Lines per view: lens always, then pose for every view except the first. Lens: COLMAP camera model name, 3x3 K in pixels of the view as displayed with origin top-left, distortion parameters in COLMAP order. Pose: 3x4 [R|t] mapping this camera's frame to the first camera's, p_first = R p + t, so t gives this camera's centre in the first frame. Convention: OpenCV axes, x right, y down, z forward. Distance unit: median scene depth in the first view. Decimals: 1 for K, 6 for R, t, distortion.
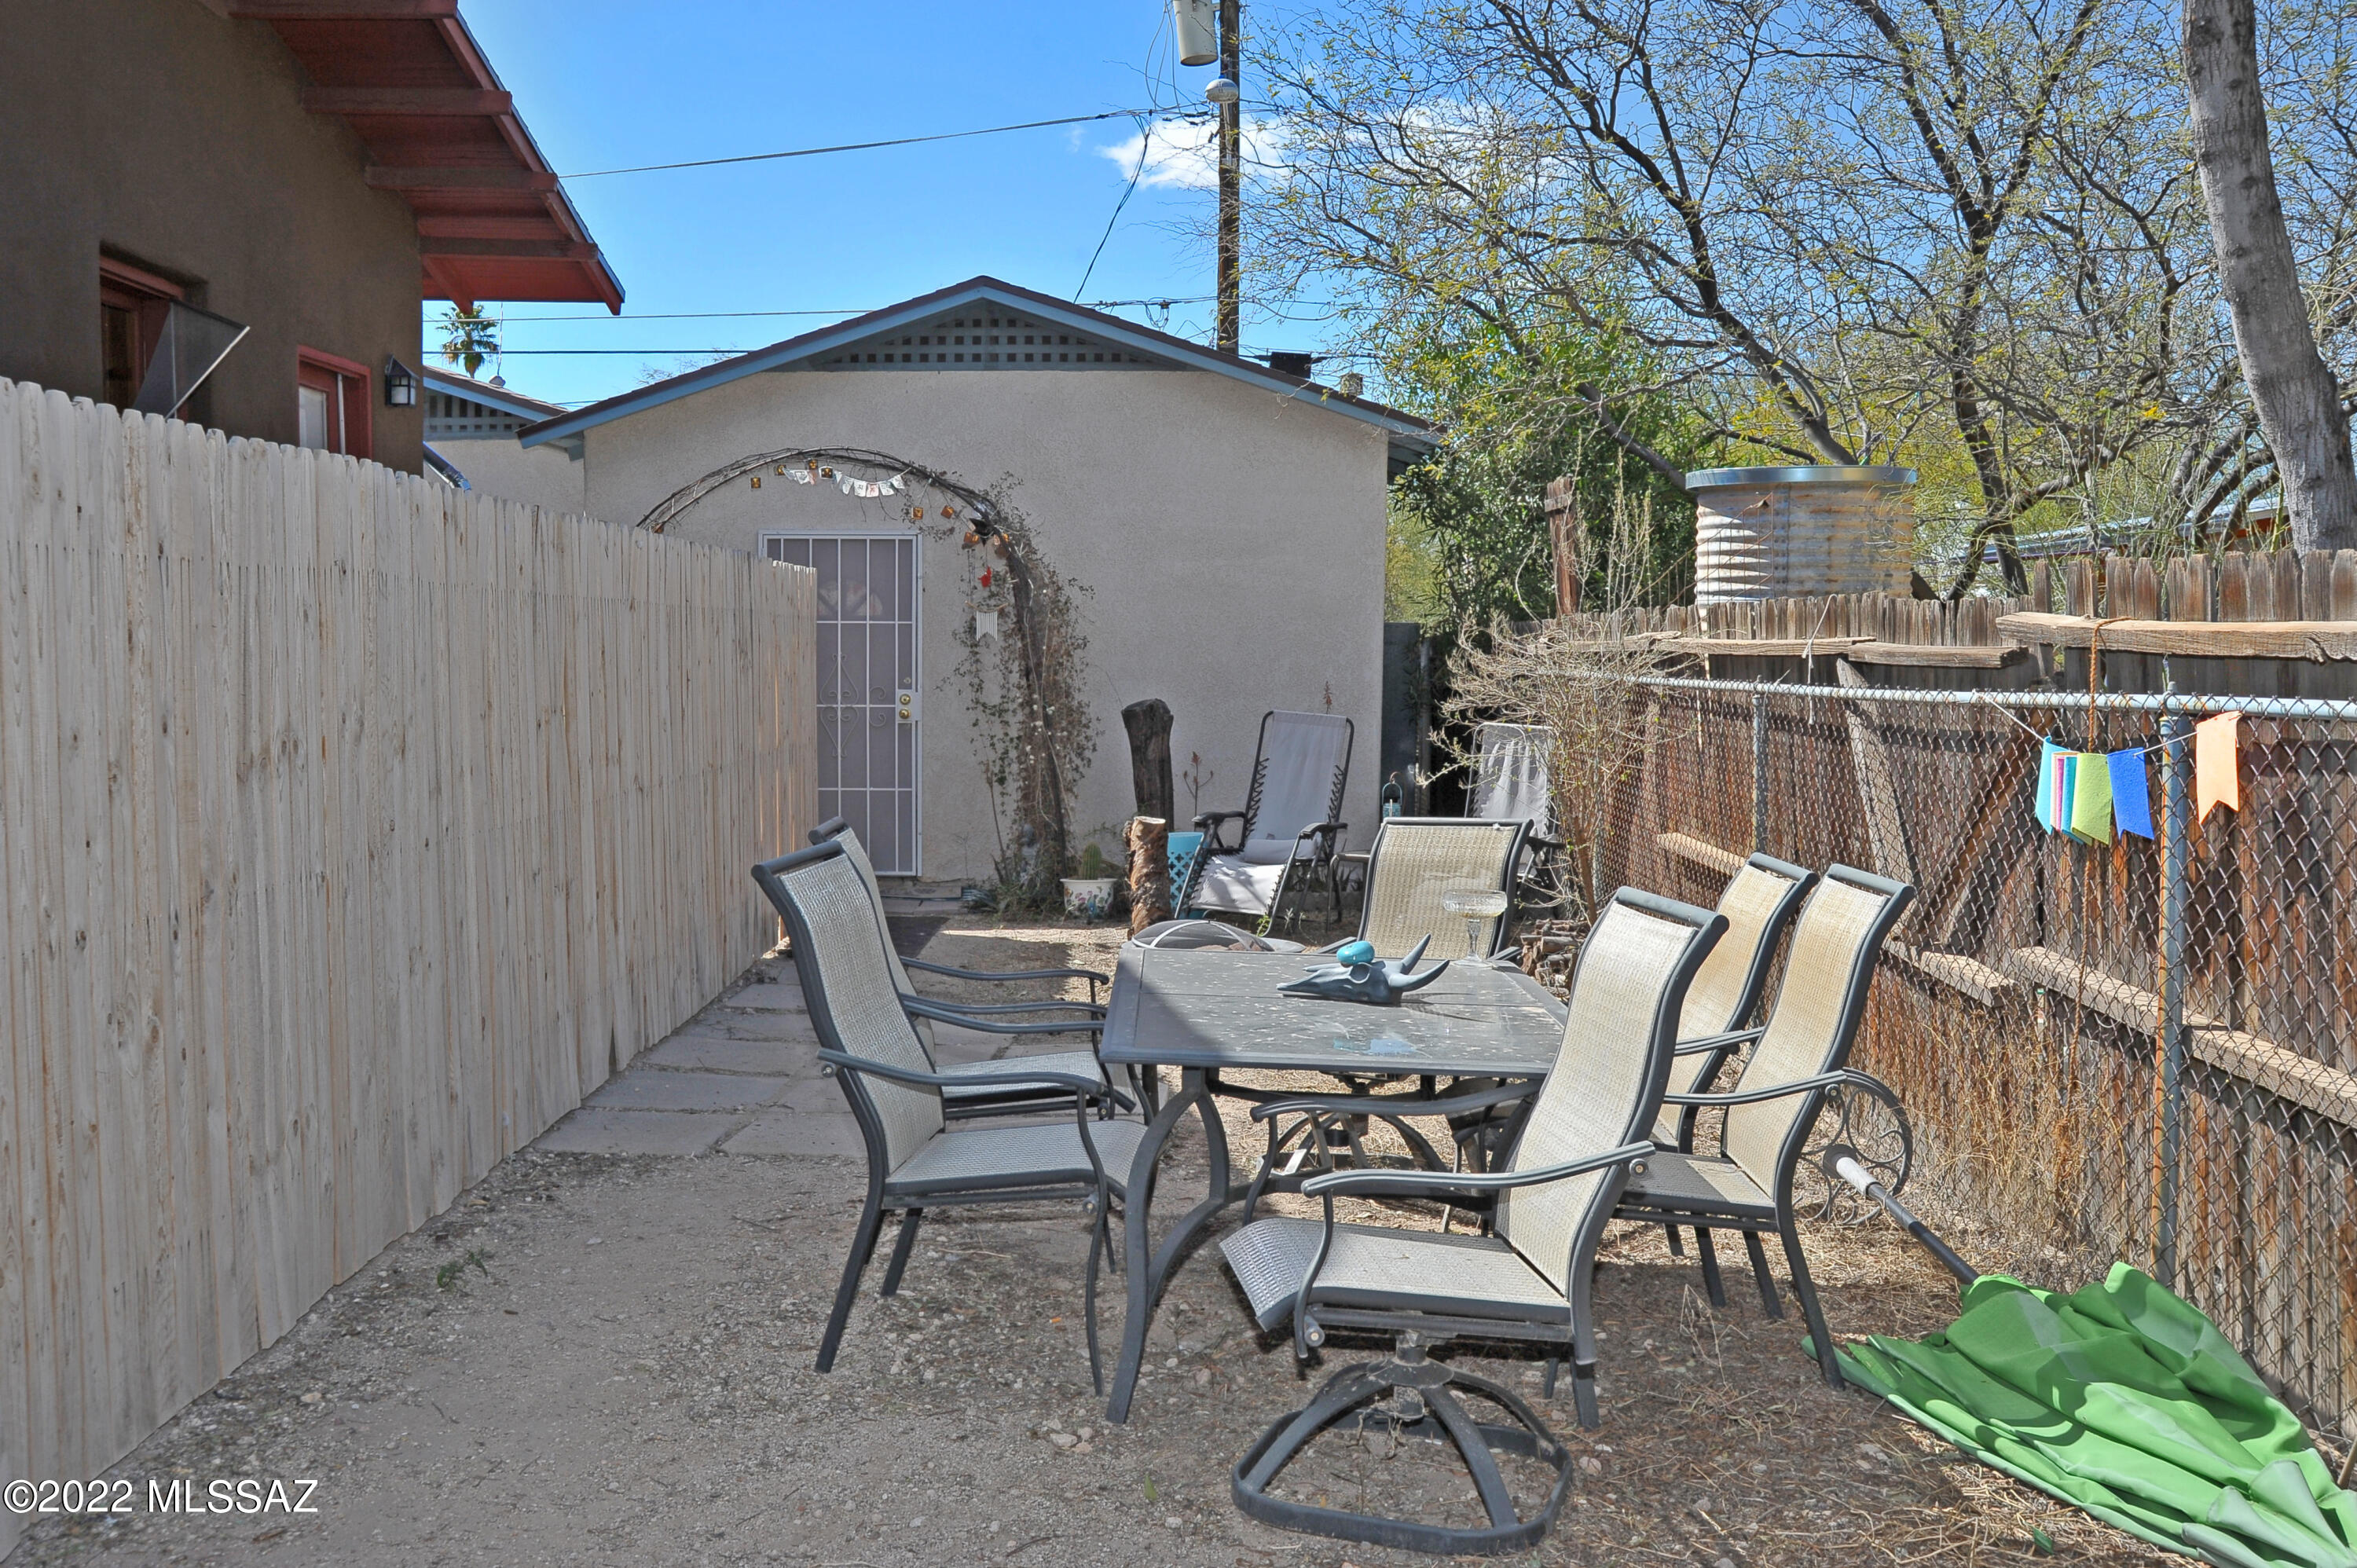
lens RADIAL K [[2293.0, 0, 1168.8], [0, 2293.0, 767.8], [0, 0, 1]] dist [-0.046393, 0.000000]
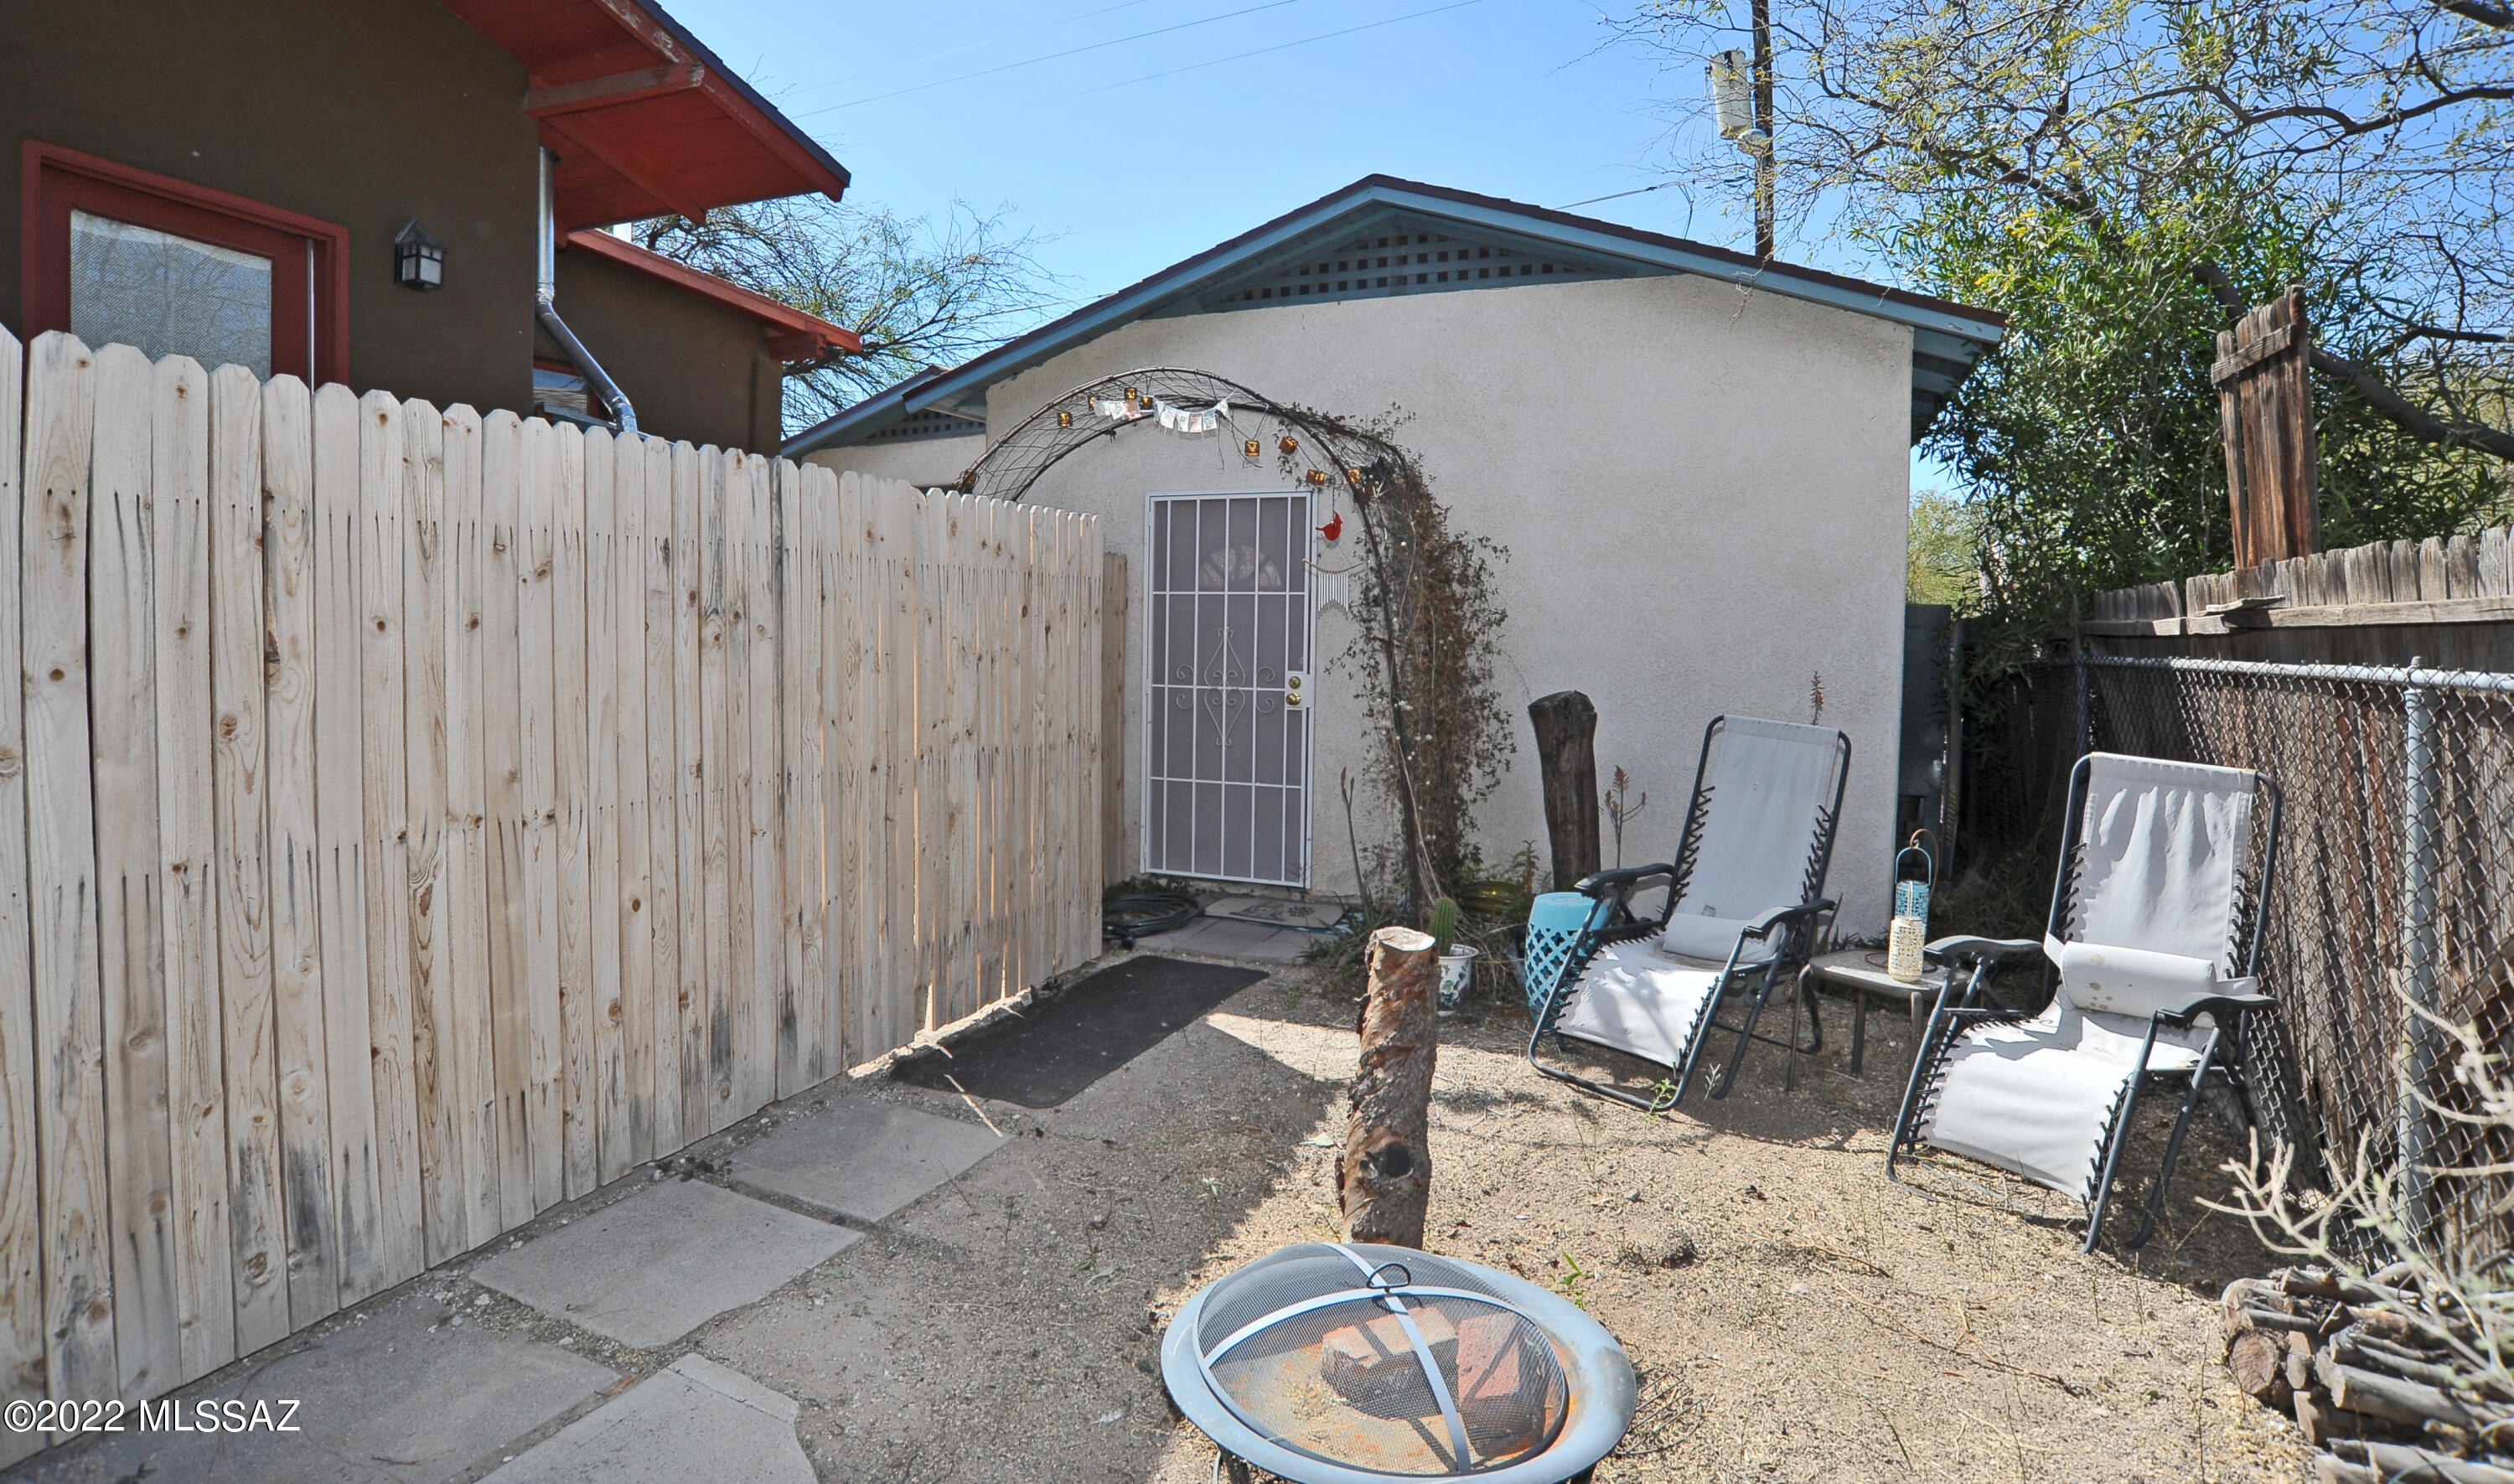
lens RADIAL K [[1262.5, 0, 1260.6], [0, 1262.5, 653.8], [0, 0, 1]] dist [-0.048530, 0.000338]
pose [[0.922050, 0.012983, -0.386853, 0.065426], [-0.027664, 0.999092, -0.032406, -0.028653], [0.386081, 0.040582, 0.921572, 0.640048]]
